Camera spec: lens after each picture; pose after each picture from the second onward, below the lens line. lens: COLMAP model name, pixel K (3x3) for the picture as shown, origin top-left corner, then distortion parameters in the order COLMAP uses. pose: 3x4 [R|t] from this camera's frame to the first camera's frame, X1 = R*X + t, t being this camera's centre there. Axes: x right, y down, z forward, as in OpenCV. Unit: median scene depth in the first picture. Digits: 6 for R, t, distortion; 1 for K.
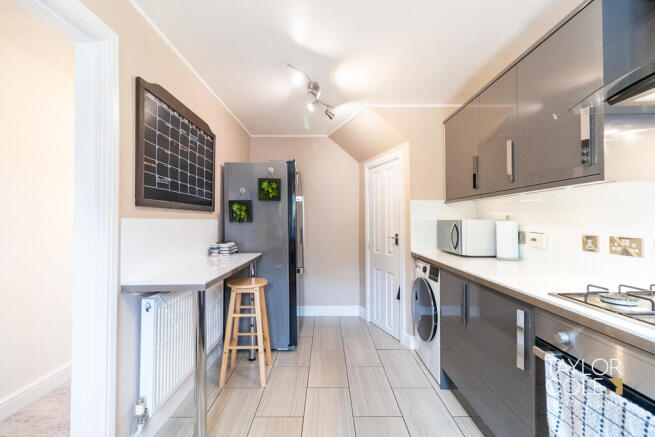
lens RADIAL K [[281.5, 0, 327.5], [0, 281.5, 218.5], [0, 0, 1]] dist [0.002775, -0.000047]
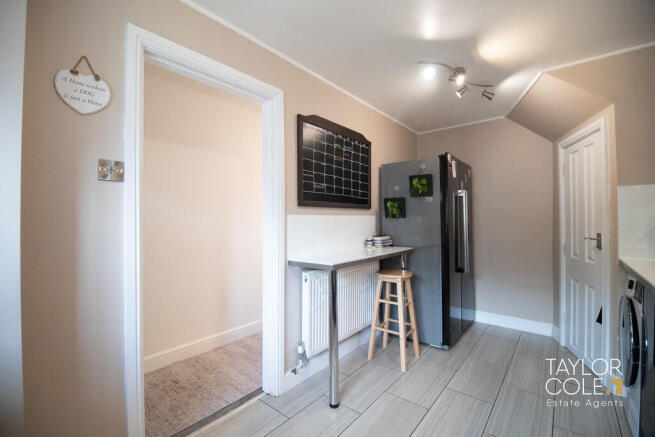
lens RADIAL K [[281.5, 0, 327.5], [0, 281.5, 218.5], [0, 0, 1]] dist [0.002775, -0.000047]
pose [[0.781678, -0.002440, -0.623678, 0.176861], [0.009040, 0.999932, 0.007418, 0.004983], [0.623617, -0.011437, 0.781646, -0.006995]]
